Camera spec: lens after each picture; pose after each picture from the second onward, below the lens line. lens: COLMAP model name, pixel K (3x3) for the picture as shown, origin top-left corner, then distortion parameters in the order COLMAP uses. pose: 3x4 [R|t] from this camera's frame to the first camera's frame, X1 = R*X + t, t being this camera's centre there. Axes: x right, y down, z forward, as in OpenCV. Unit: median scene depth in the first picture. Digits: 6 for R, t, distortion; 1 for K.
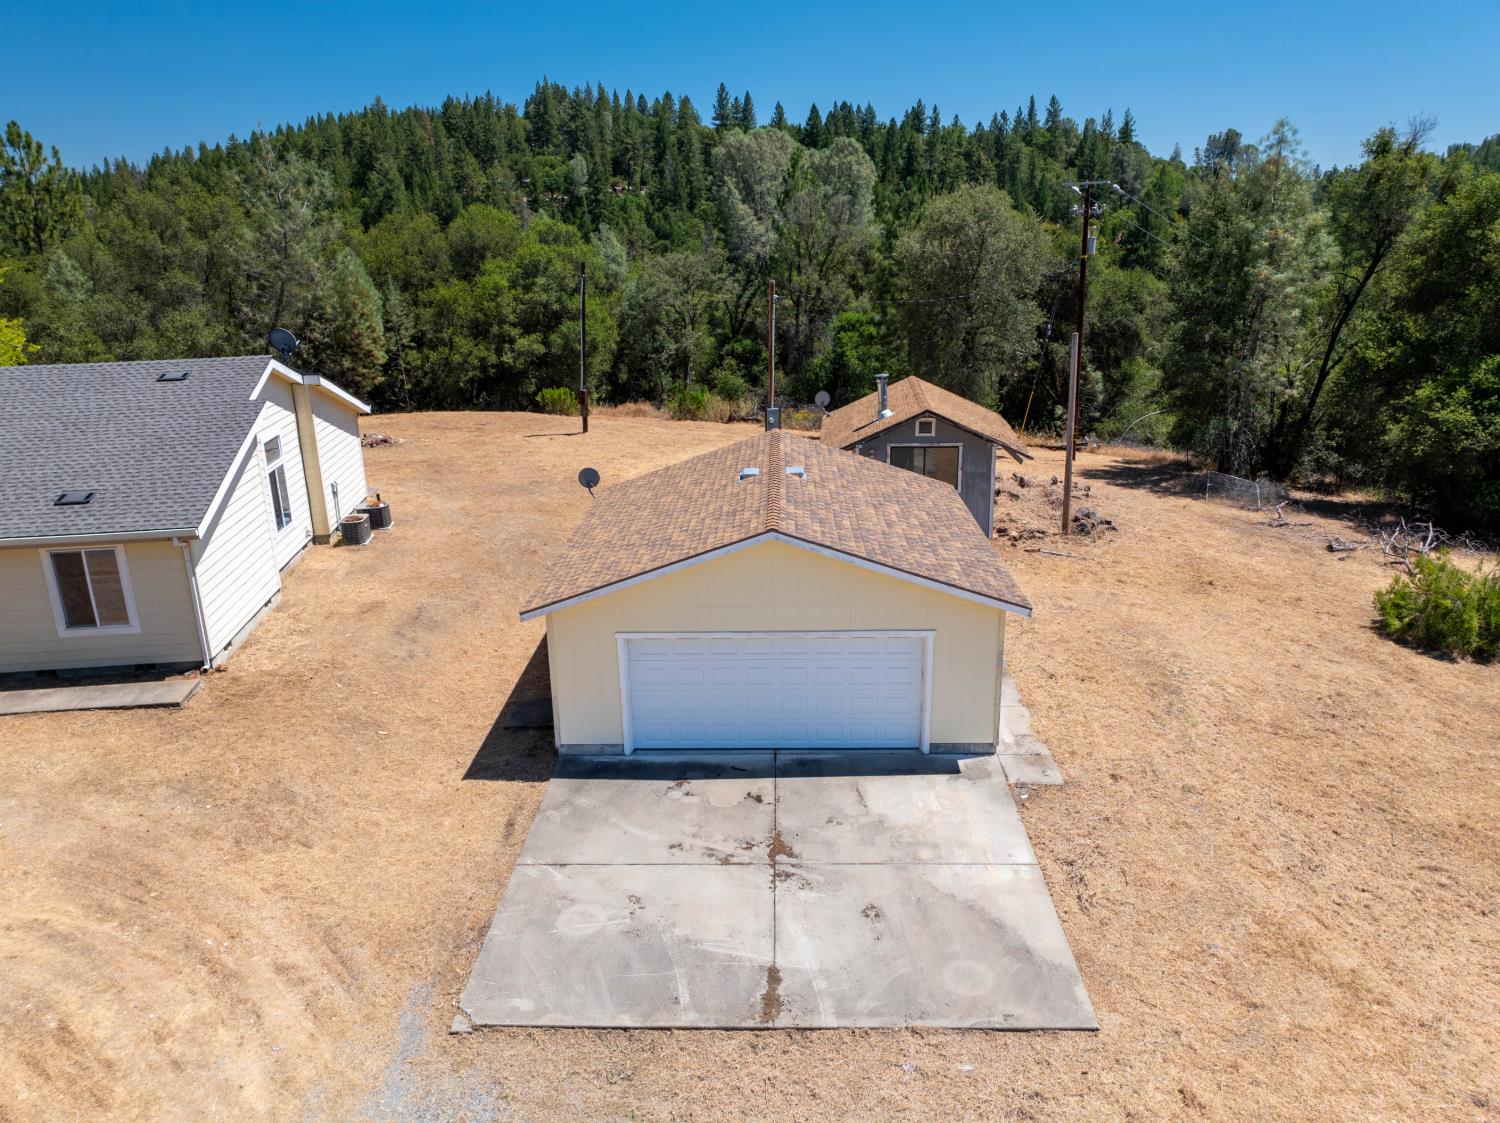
lens RADIAL K [[1059.7, 0, 746.5], [0, 1059.7, 562.0], [0, 0, 1]] dist [-0.052465, 0.027071]
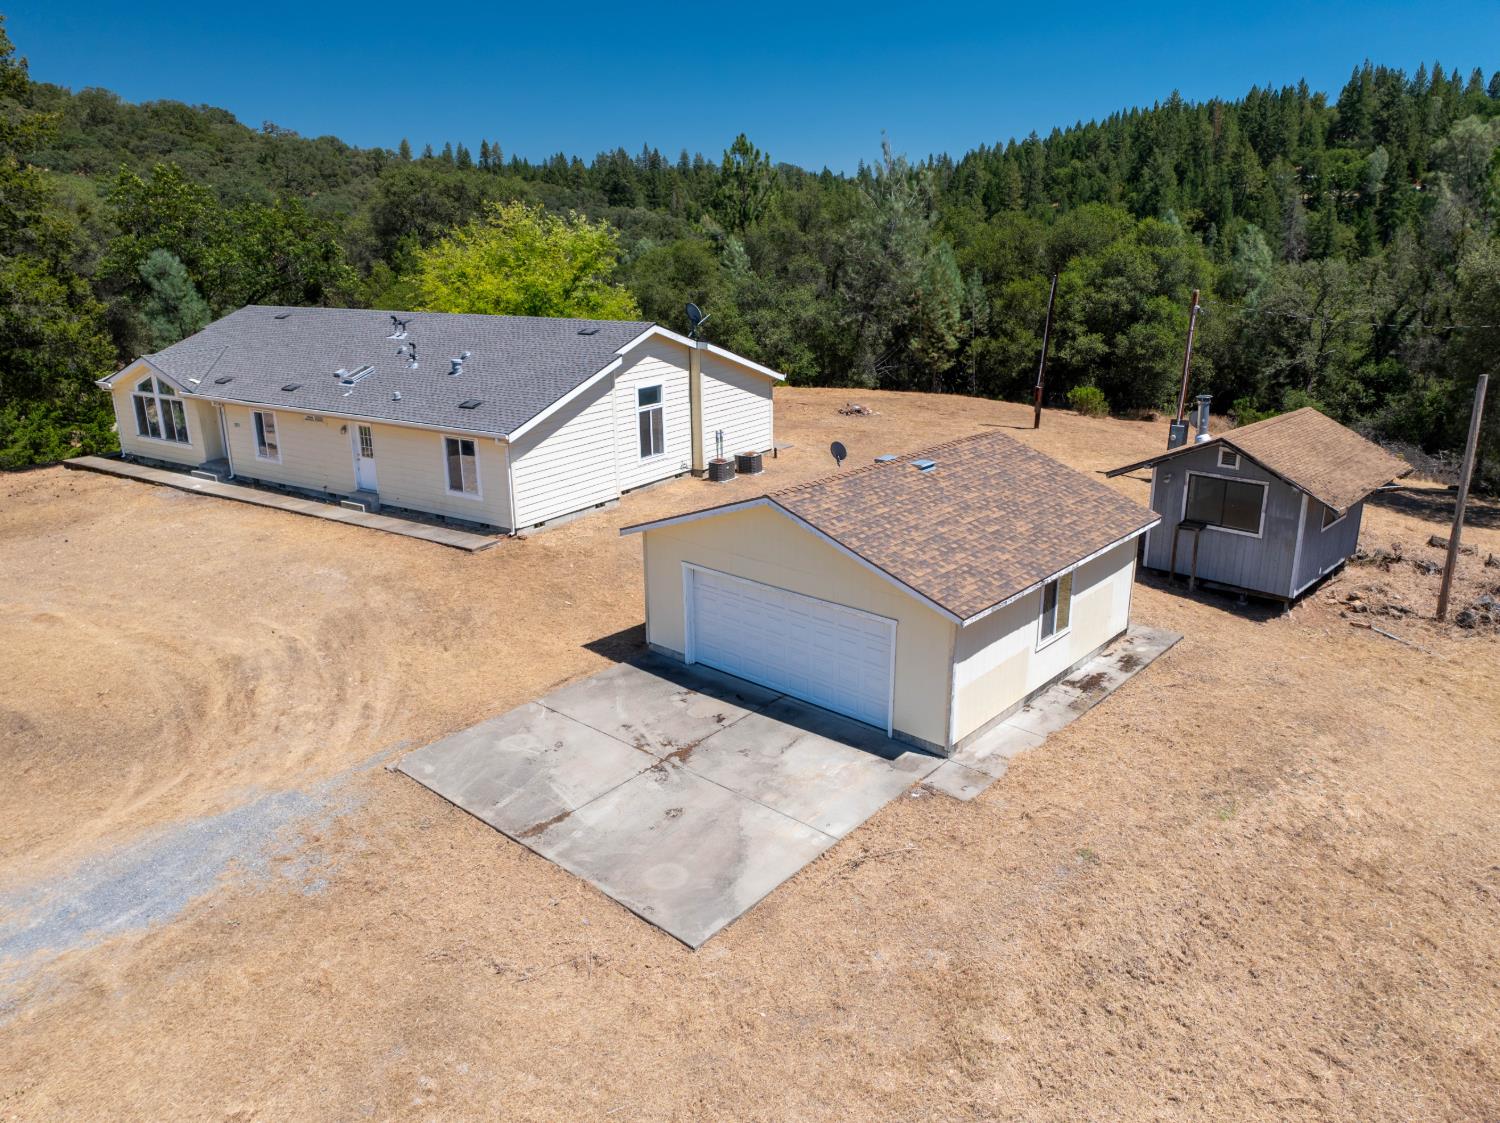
lens RADIAL K [[1059.7, 0, 751.5], [0, 1059.7, 556.0], [0, 0, 1]] dist [-0.052465, 0.027071]
pose [[0.768979, 0.204480, -0.605689, 0.424788], [-0.204412, 0.976372, 0.070101, -0.025987], [0.605712, 0.069905, 0.792607, 0.044487]]
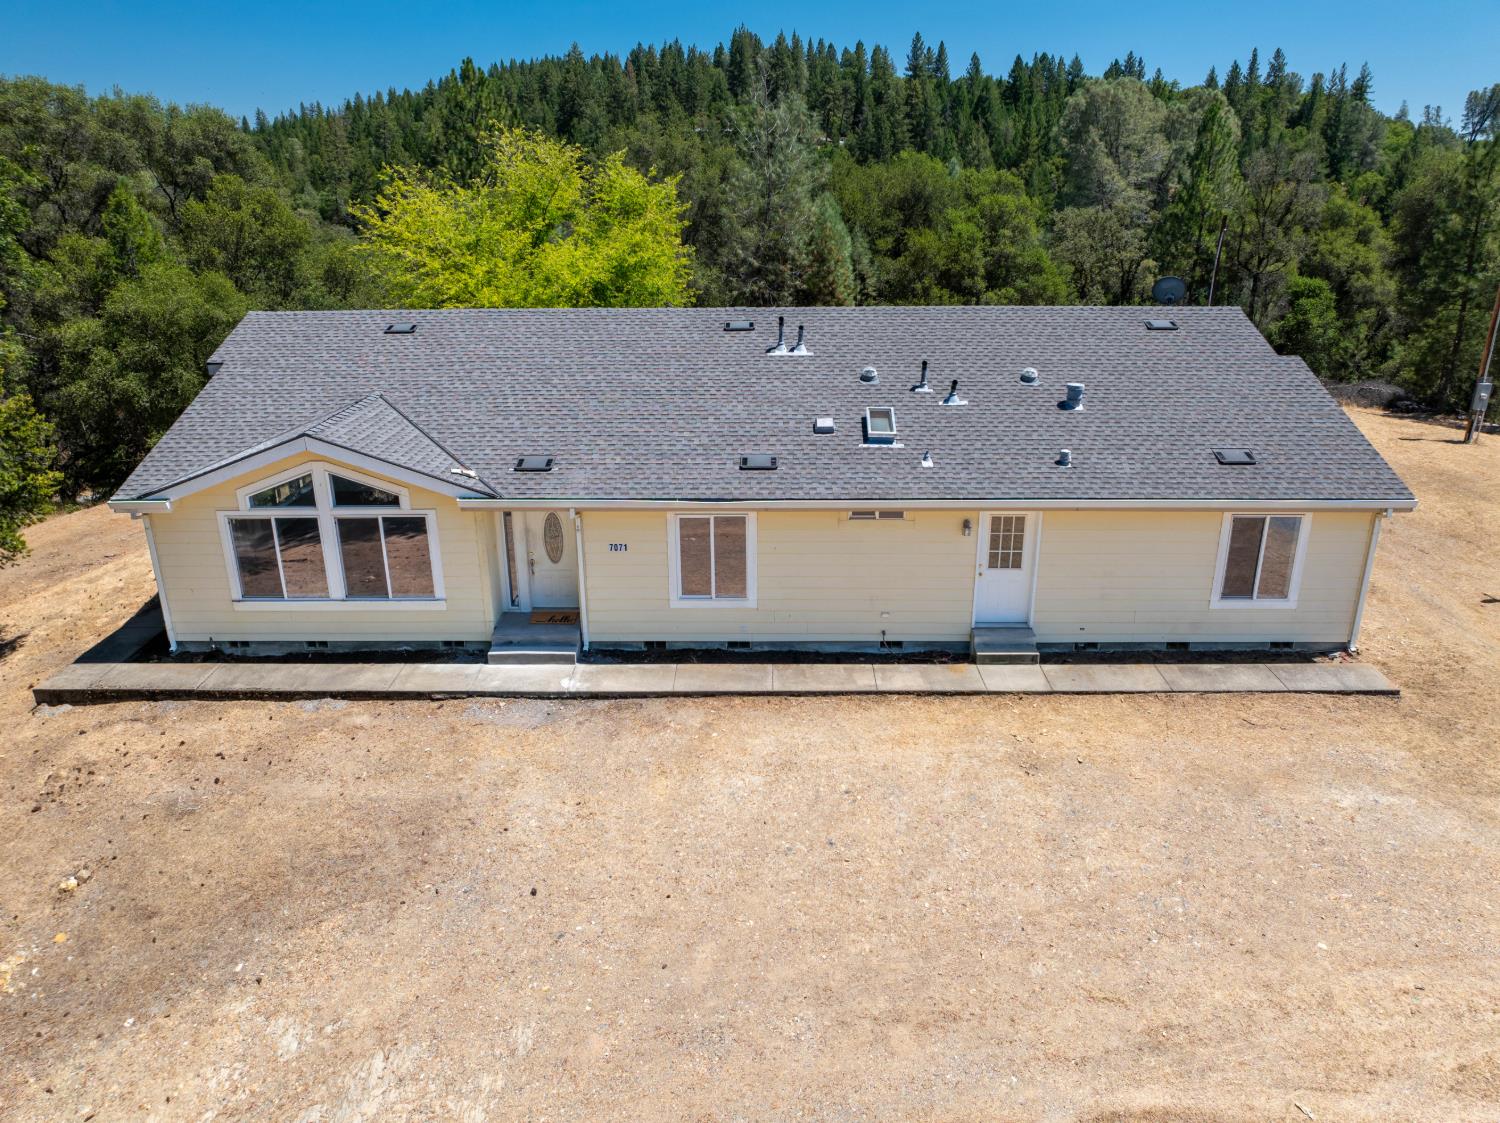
lens RADIAL K [[1059.7, 0, 743.2], [0, 1059.7, 561.0], [0, 0, 1]] dist [-0.052465, 0.027071]
pose [[0.990997, 0.060858, -0.119249, -0.657494], [-0.056195, 0.997532, 0.042086, 0.010229], [0.121516, -0.035006, 0.991972, 0.022009]]
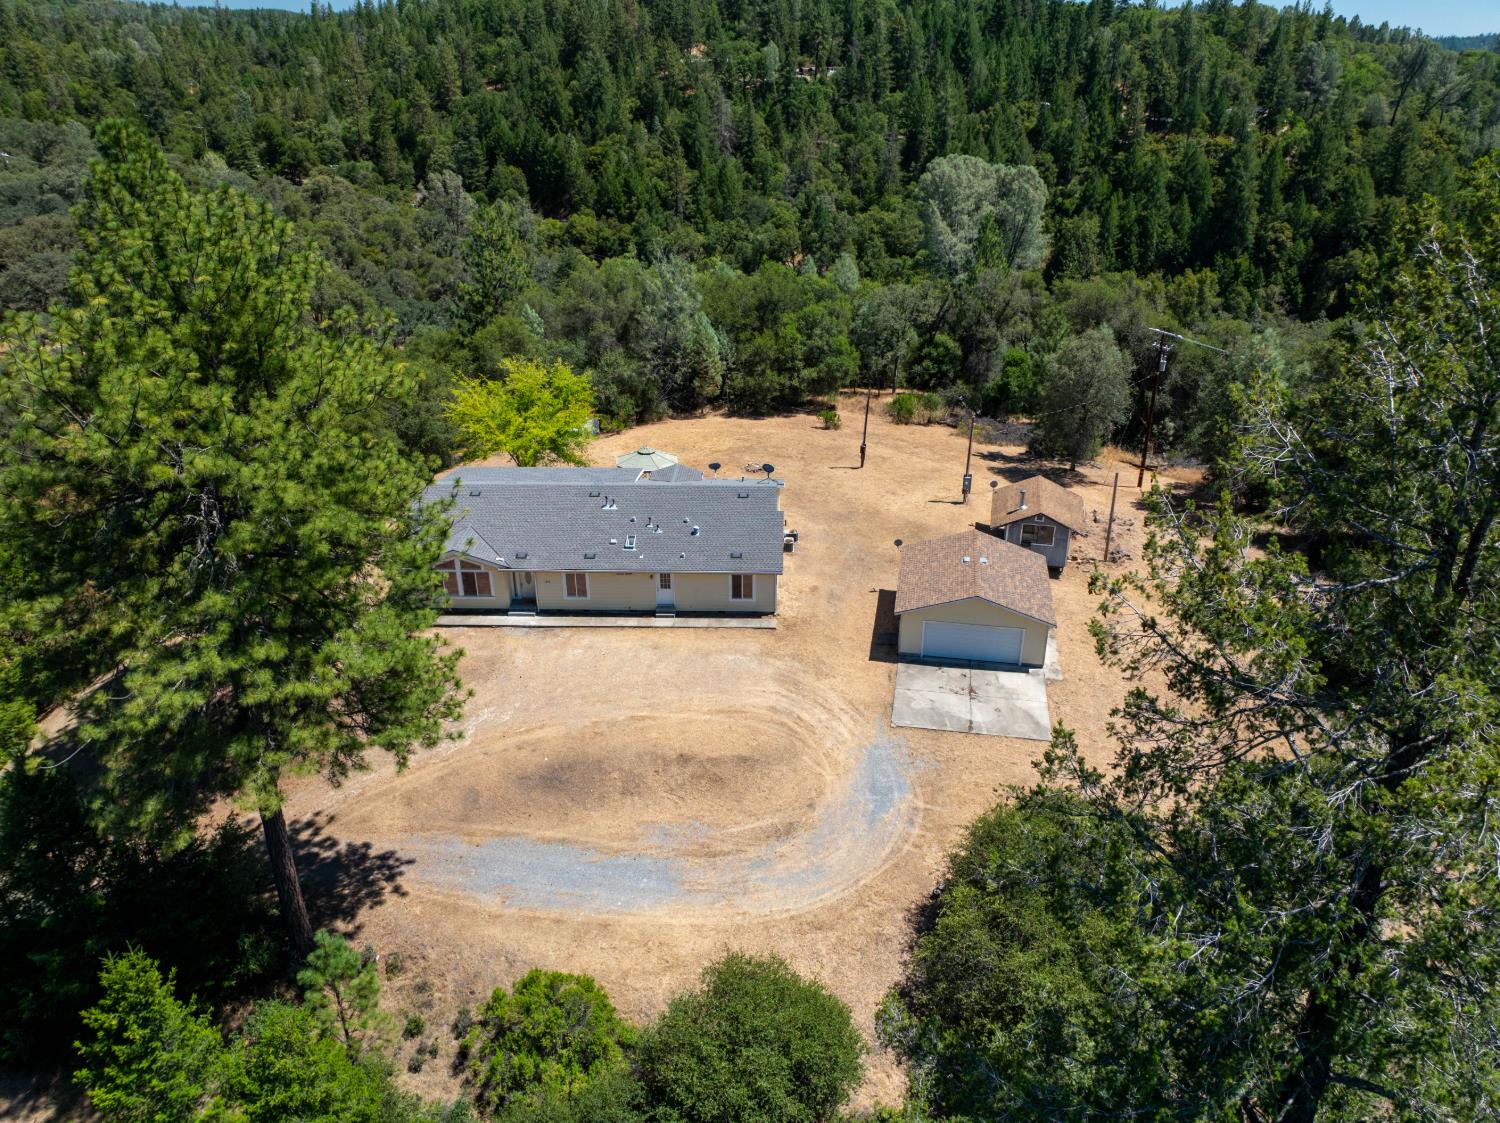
lens RADIAL K [[1059.7, 0, 752.4], [0, 1059.7, 558.0], [0, 0, 1]] dist [-0.052465, 0.027071]
pose [[0.989697, 0.080256, -0.118568, -0.167727], [-0.062834, 0.987582, 0.143991, -0.335850], [0.128651, -0.135058, 0.982450, -1.337580]]
